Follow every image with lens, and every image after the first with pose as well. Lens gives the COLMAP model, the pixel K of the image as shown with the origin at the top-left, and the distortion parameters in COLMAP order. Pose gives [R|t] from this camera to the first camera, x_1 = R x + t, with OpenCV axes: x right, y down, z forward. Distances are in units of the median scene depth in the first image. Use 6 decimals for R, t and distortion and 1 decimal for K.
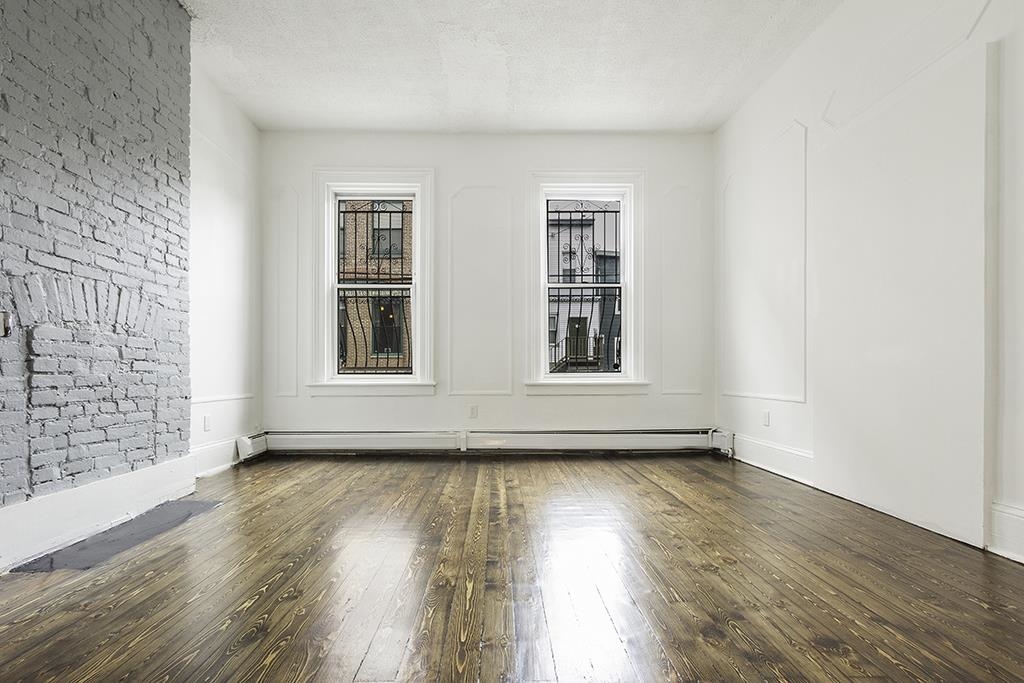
lens RADIAL K [[485.2, 0, 500.3], [0, 485.2, 393.8], [0, 0, 1]] dist [-0.000473, -0.000395]
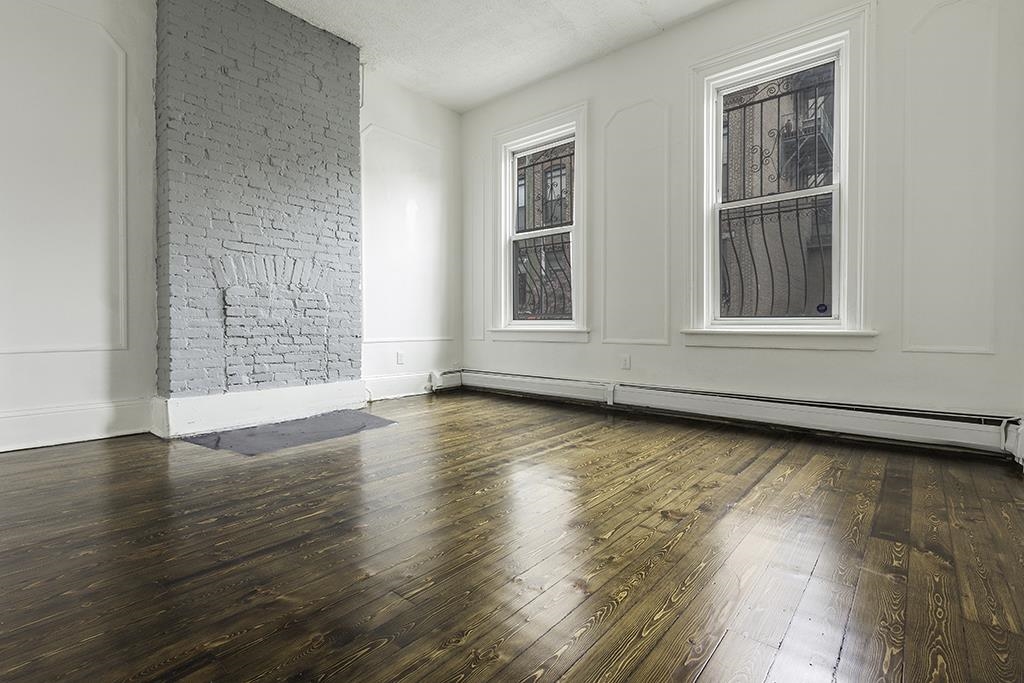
lens RADIAL K [[482.4, 0, 514.6], [0, 482.4, 351.9], [0, 0, 1]] dist [0.002420, 0.000222]
pose [[0.739113, 0.041771, -0.672285, 0.645416], [-0.032796, 0.999123, 0.026023, 0.001684], [0.672783, 0.002814, 0.739835, 0.341583]]
